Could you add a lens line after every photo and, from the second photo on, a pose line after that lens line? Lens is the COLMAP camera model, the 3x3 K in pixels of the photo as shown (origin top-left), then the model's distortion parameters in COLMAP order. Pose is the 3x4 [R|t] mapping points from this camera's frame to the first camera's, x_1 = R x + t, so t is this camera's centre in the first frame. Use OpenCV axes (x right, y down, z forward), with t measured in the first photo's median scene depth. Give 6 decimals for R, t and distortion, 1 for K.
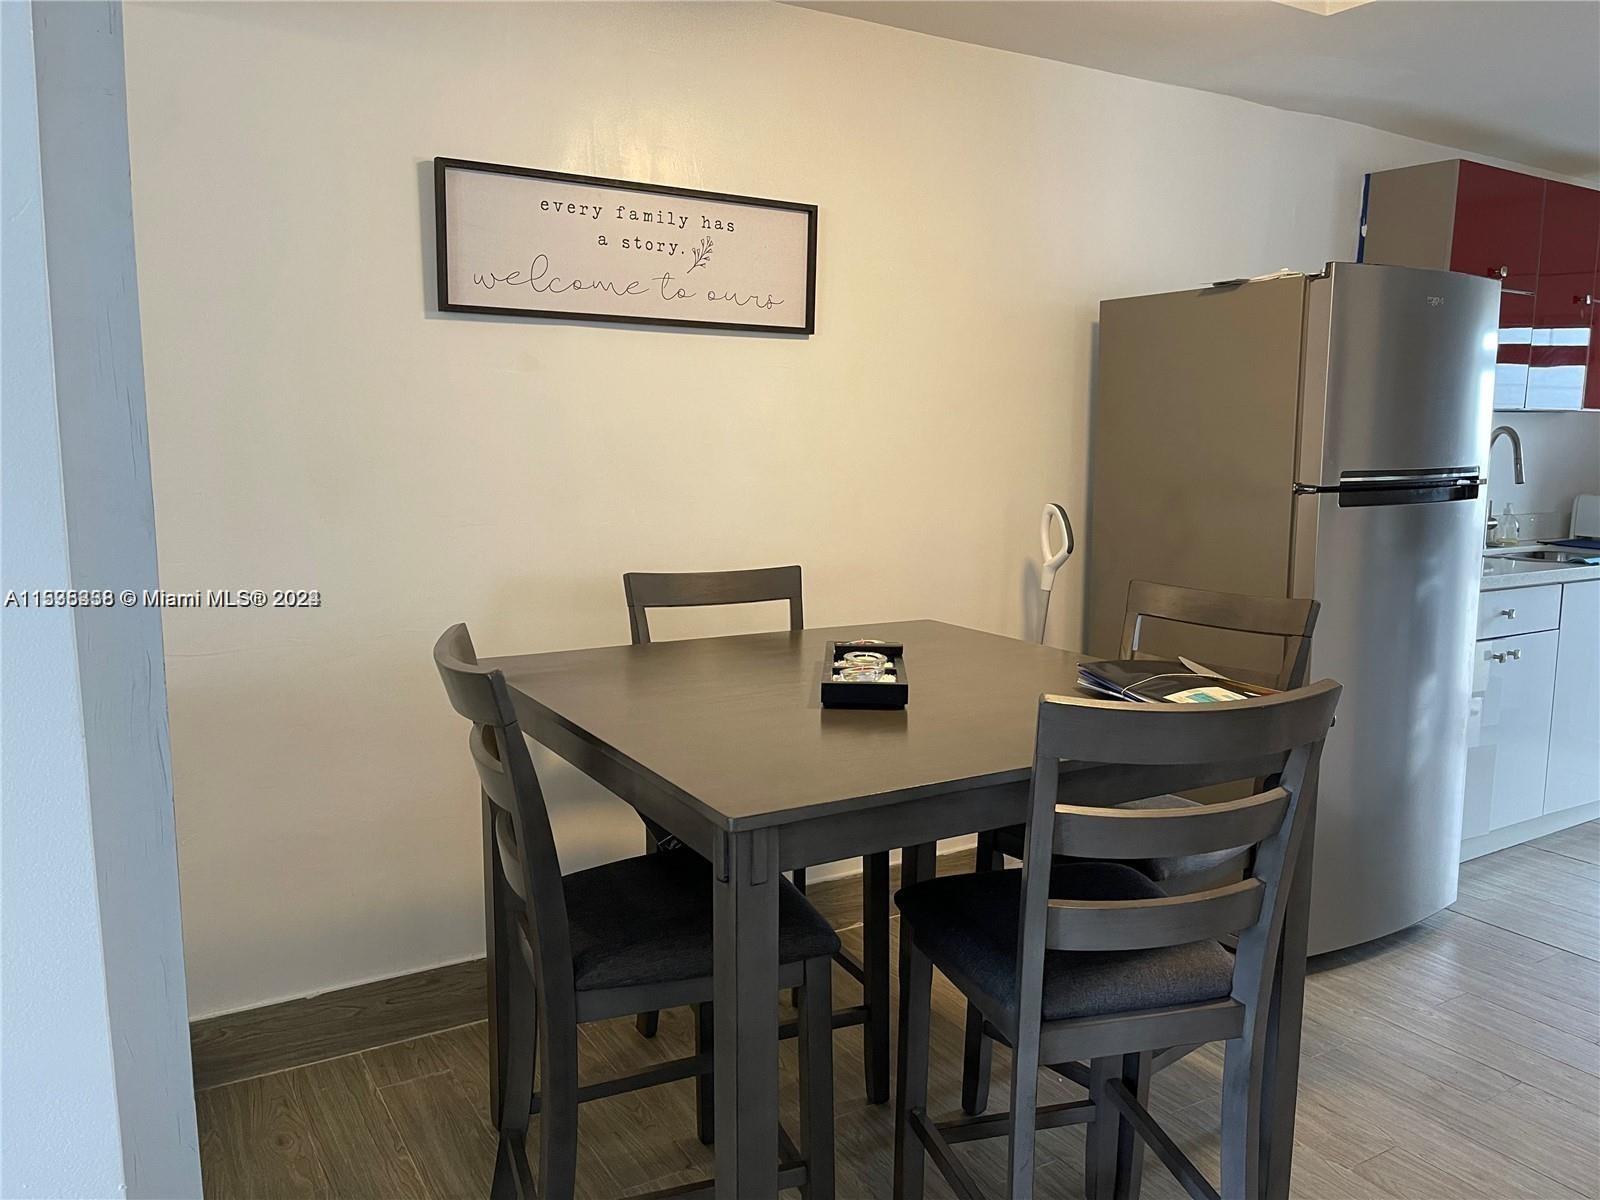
lens RADIAL K [[1201.8, 0, 801.0], [0, 1201.8, 598.6], [0, 0, 1]] dist [0.028245, -0.010249]
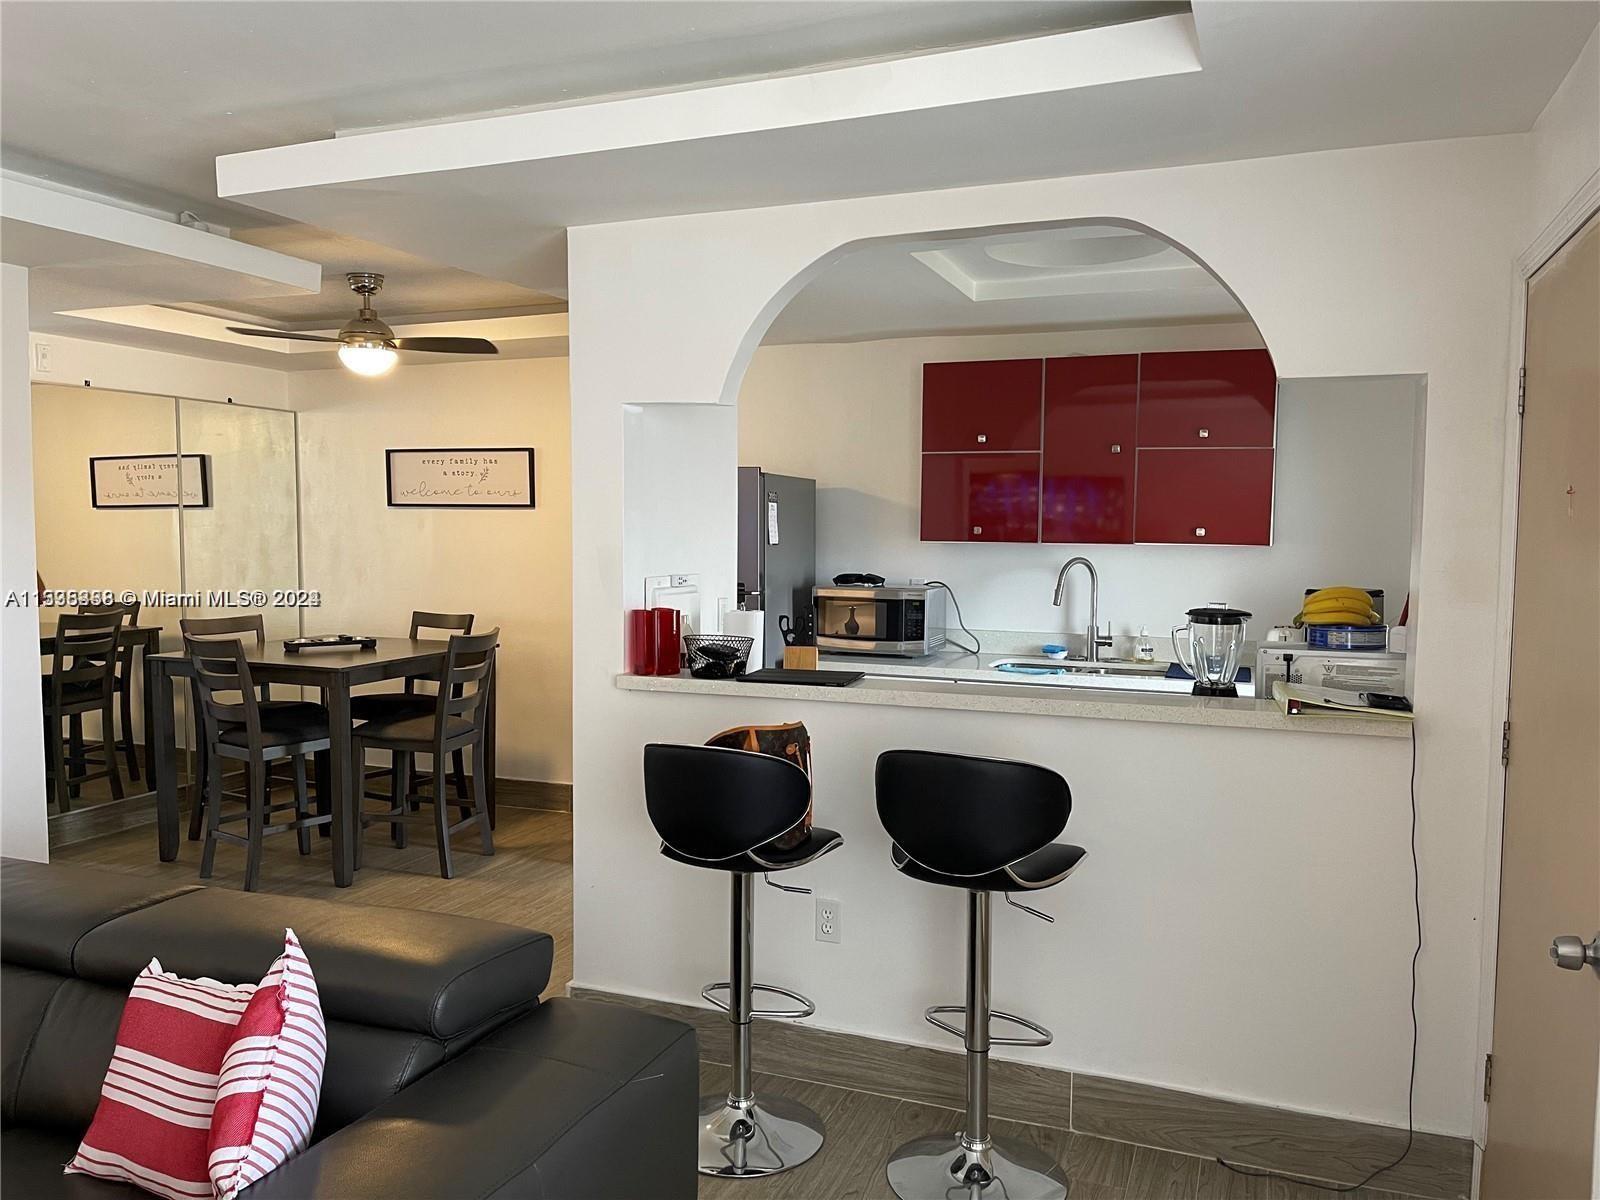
lens RADIAL K [[1201.8, 0, 785.8], [0, 1201.8, 604.5], [0, 0, 1]] dist [0.028245, -0.010249]
pose [[0.594109, 0.041717, -0.803302, 2.092236], [-0.119196, 0.992195, -0.036629, -0.032401], [0.795504, 0.117512, 0.594445, 0.146442]]
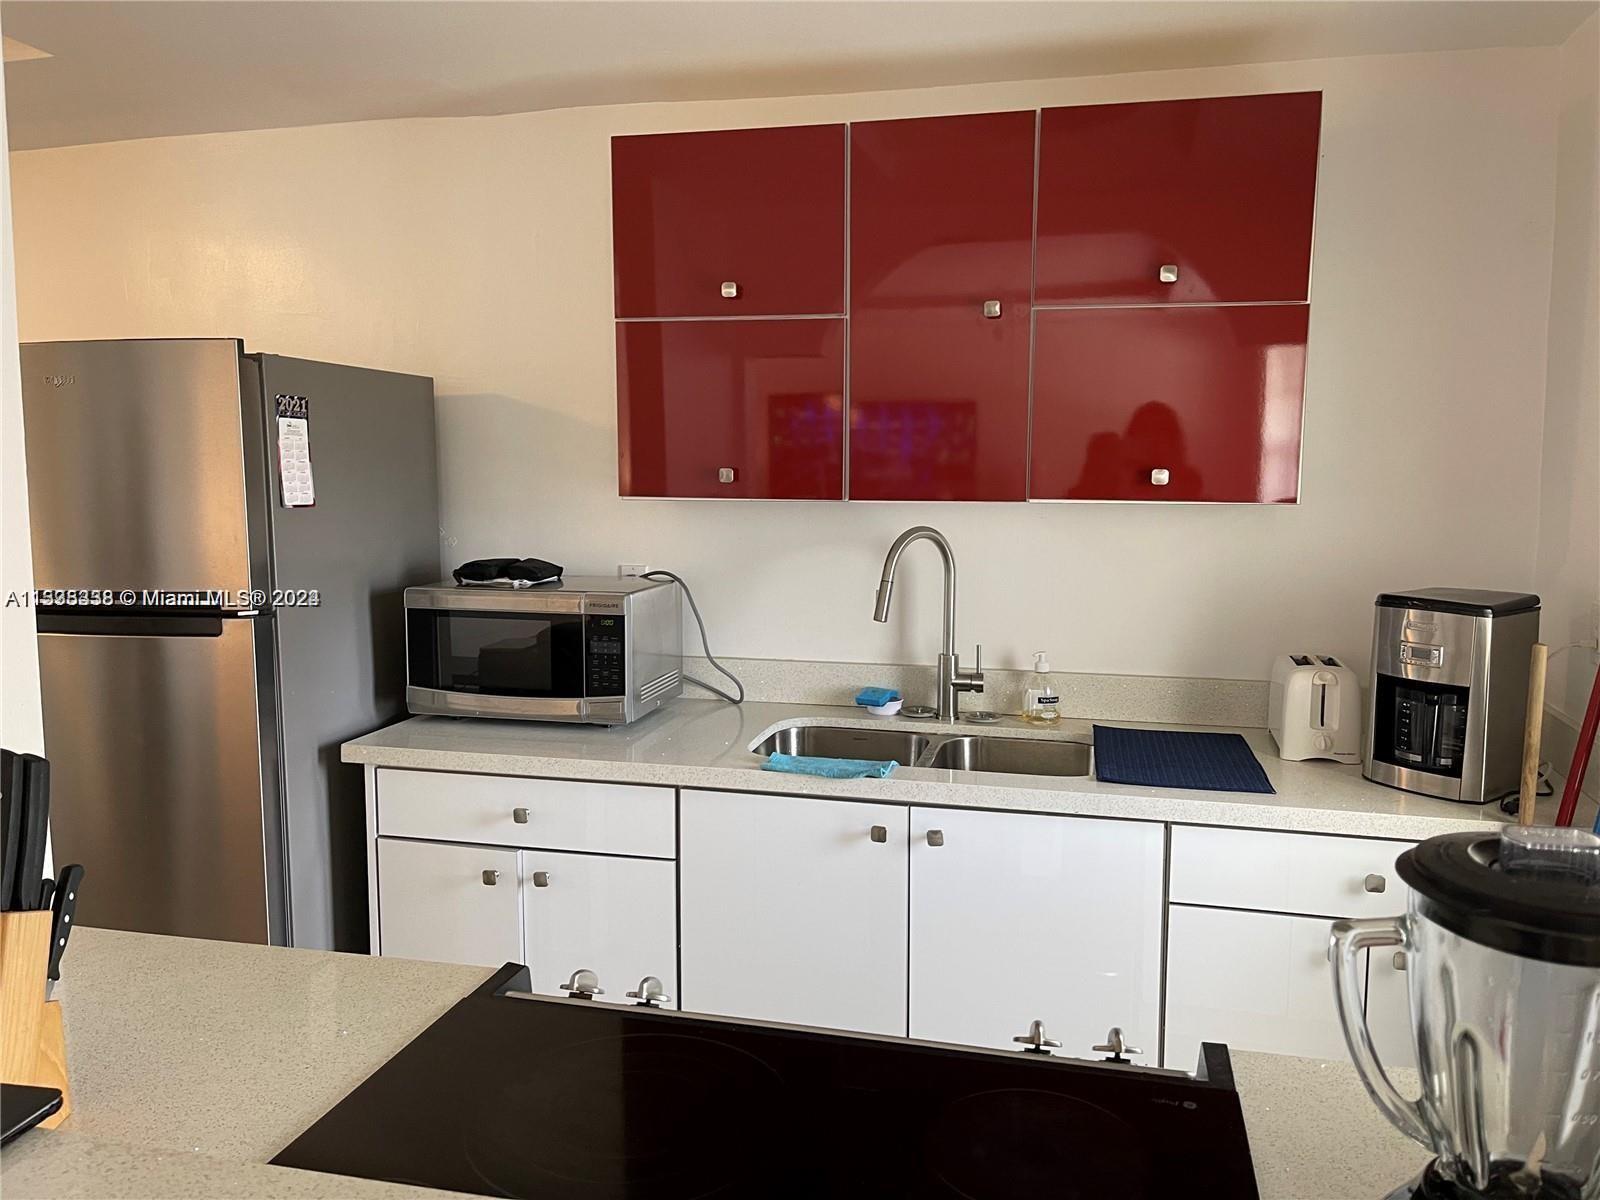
lens RADIAL K [[1201.8, 0, 807.8], [0, 1201.8, 604.3], [0, 0, 1]] dist [0.028245, -0.010249]
pose [[0.705668, 0.068244, -0.705248, 1.507046], [-0.098118, 0.995173, -0.001877, -0.149399], [0.701716, 0.070522, 0.708958, 0.833803]]
